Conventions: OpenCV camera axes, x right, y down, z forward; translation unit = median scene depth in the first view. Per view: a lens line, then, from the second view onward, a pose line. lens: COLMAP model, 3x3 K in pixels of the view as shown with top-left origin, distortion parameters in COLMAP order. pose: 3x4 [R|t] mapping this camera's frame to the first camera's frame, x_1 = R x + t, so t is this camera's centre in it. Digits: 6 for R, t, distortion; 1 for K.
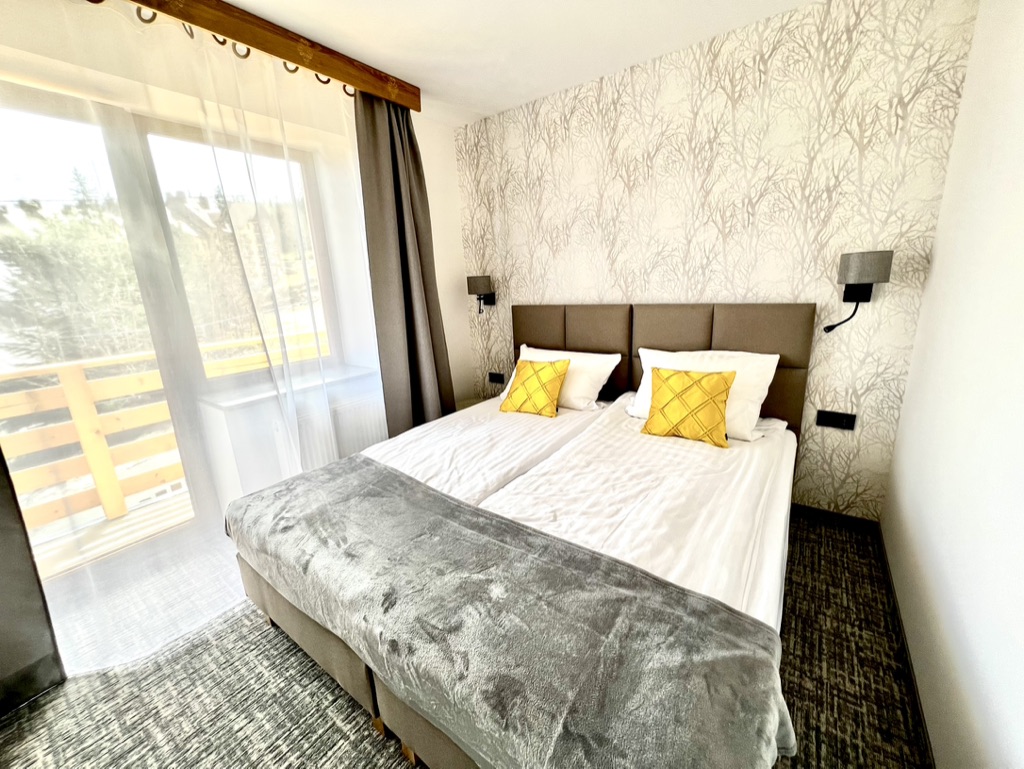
lens RADIAL K [[406.8, 0, 511.5], [0, 406.8, 382.6], [0, 0, 1]] dist [-0.000069, 0.000182]
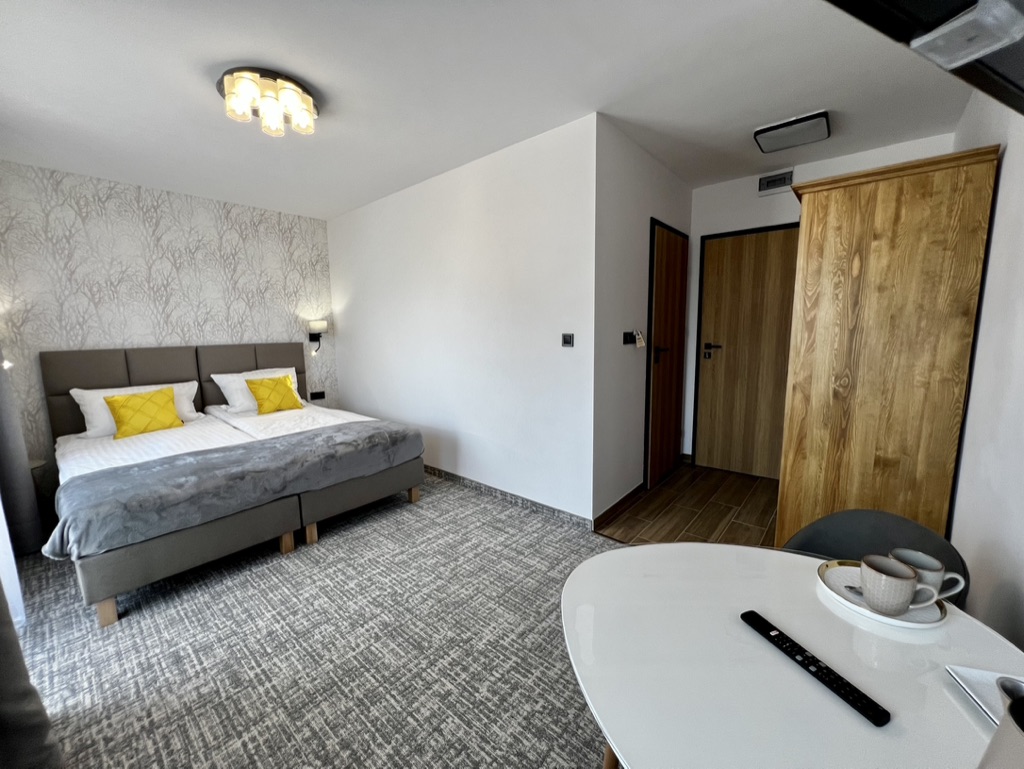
lens RADIAL K [[406.8, 0, 511.5], [0, 406.8, 382.6], [0, 0, 1]] dist [-0.000069, 0.000182]
pose [[0.081939, -0.084780, 0.993025, -1.196048], [0.257230, 0.964416, 0.061112, 0.150271], [-0.962870, 0.250429, 0.100831, -0.213130]]
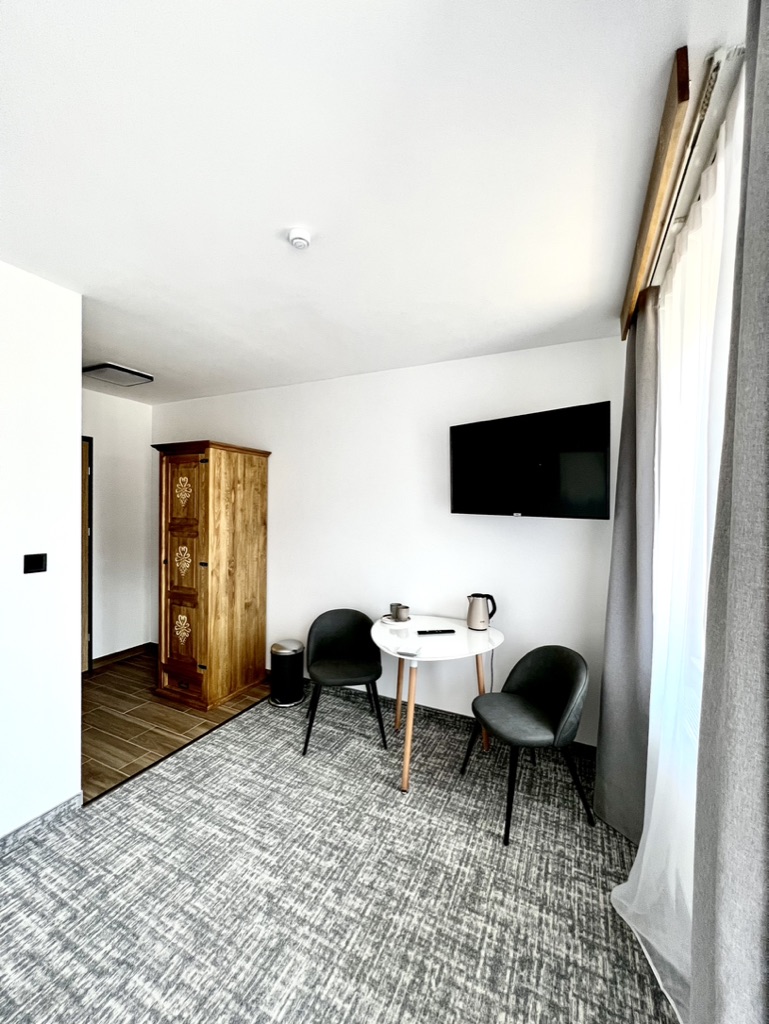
lens RADIAL K [[406.8, 0, 387.9], [0, 406.8, 511.3], [0, 0, 1]] dist [-0.000069, 0.000182]
pose [[-0.981520, 0.042625, -0.186554, -0.567207], [-0.007781, 0.965180, 0.261470, -0.174707], [0.191203, 0.258089, -0.947012, 0.605291]]
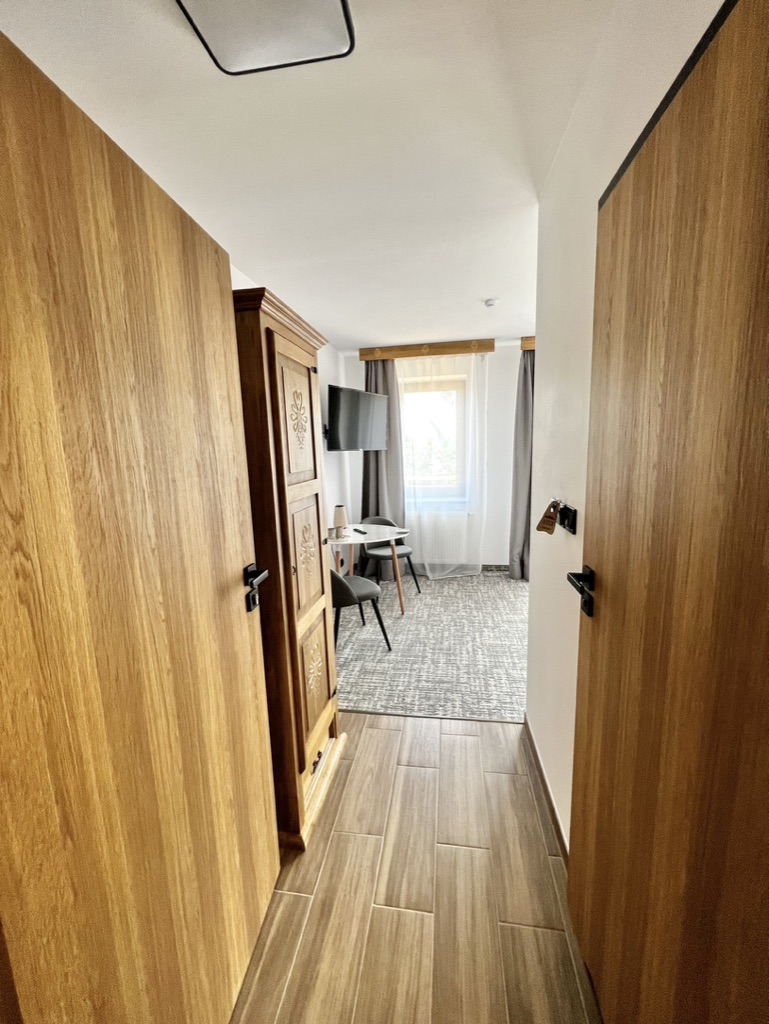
lens RADIAL K [[406.8, 0, 387.9], [0, 406.8, 511.3], [0, 0, 1]] dist [-0.000069, 0.000182]
pose [[0.463717, 0.179464, -0.867617, 0.566025], [-0.214586, 0.972863, 0.086543, 0.188440], [0.859604, 0.146047, 0.489644, -1.050626]]
